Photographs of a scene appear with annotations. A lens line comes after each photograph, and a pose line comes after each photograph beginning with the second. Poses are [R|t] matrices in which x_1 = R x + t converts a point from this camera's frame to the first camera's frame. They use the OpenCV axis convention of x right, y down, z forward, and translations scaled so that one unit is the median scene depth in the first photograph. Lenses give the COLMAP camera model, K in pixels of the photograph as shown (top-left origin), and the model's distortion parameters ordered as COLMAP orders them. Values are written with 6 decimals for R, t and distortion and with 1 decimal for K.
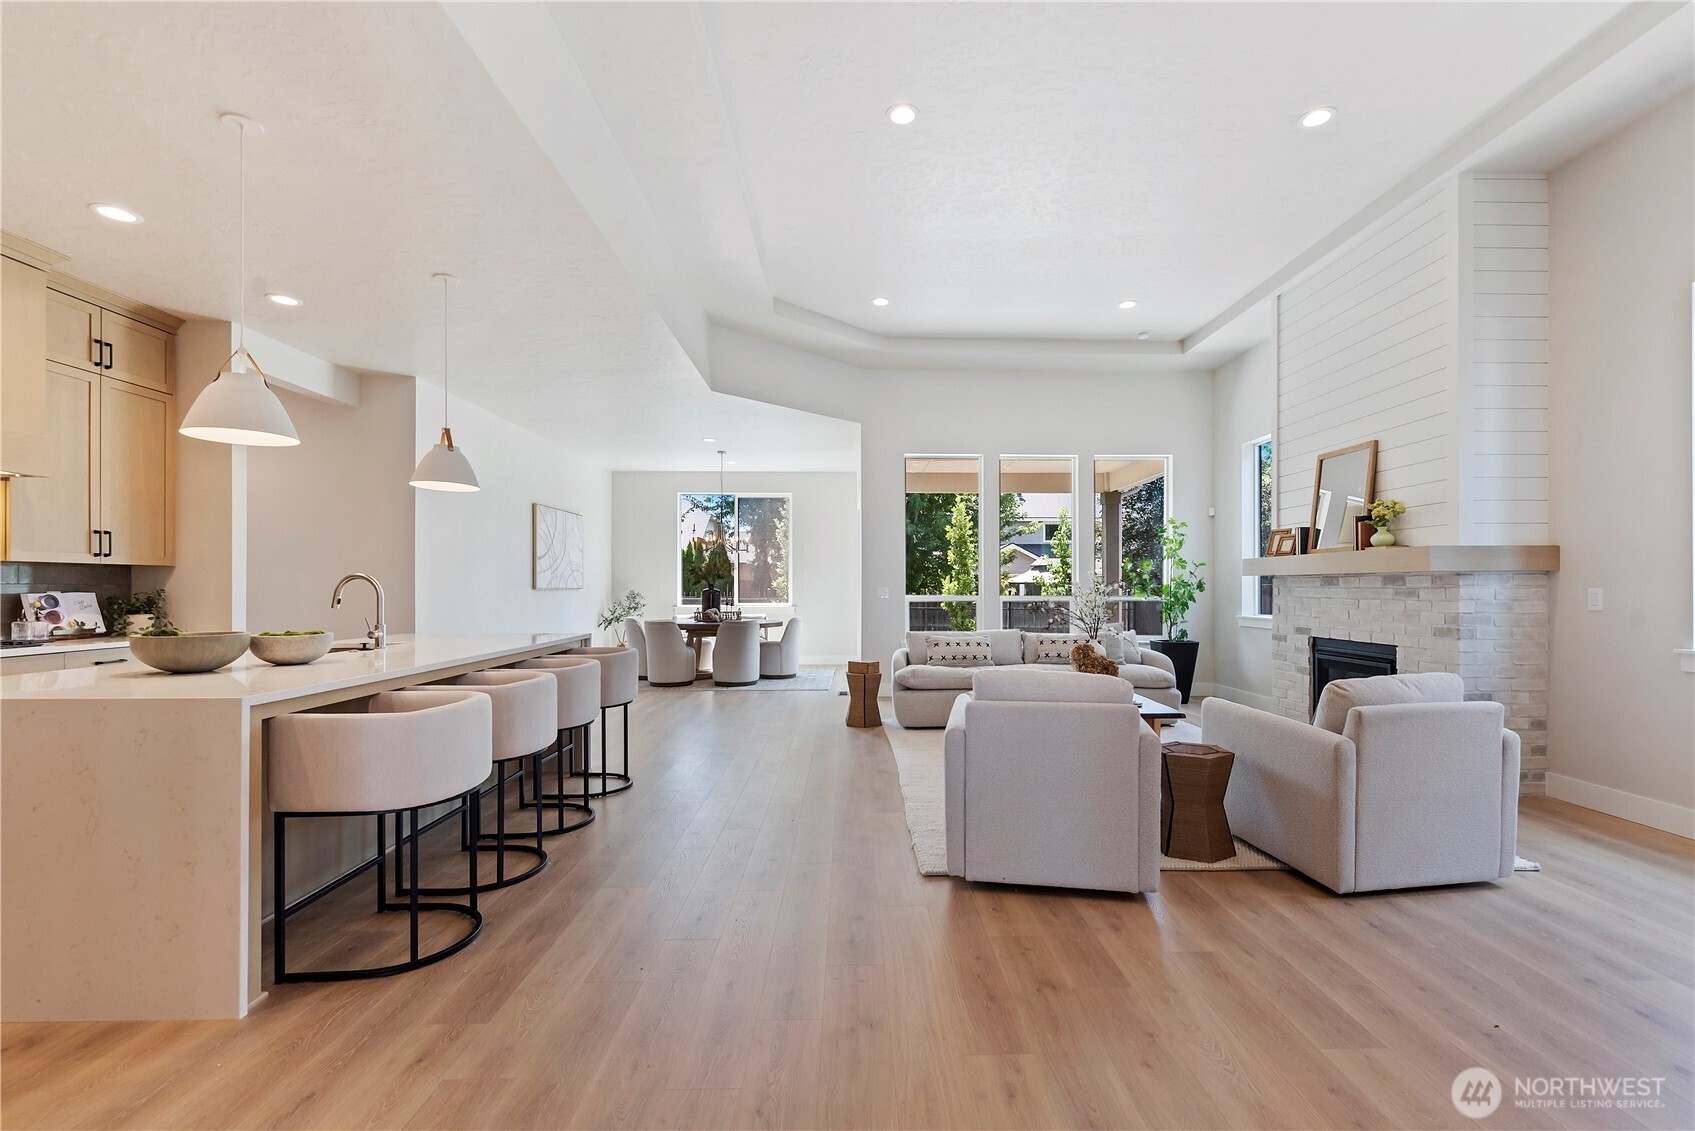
lens RADIAL K [[736.8, 0, 863.4], [0, 736.8, 586.4], [0, 0, 1]] dist [0.003271, -0.000926]
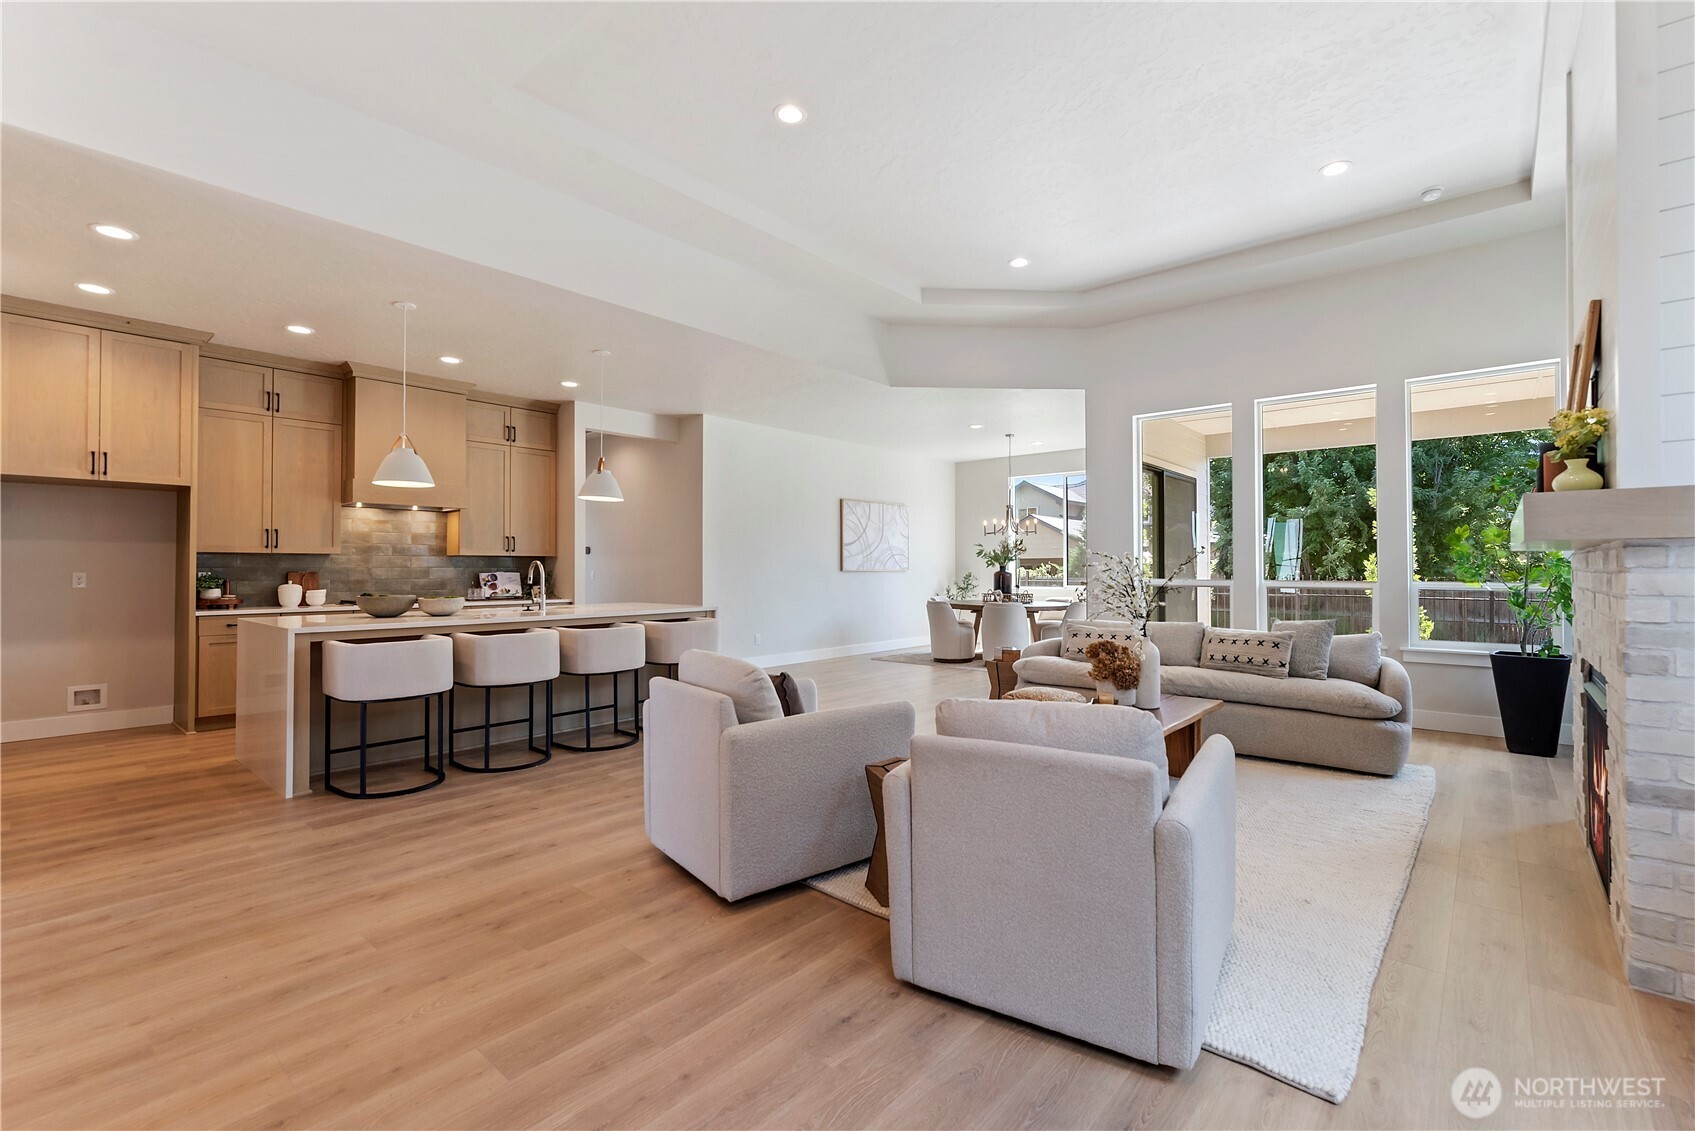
lens RADIAL K [[736.8, 0, 874.5], [0, 736.8, 560.4], [0, 0, 1]] dist [0.003271, -0.000926]
pose [[0.750690, -0.007498, -0.660612, 0.691149], [0.000770, 0.999945, -0.010475, -0.001060], [0.660654, 0.007355, 0.750655, 0.256490]]
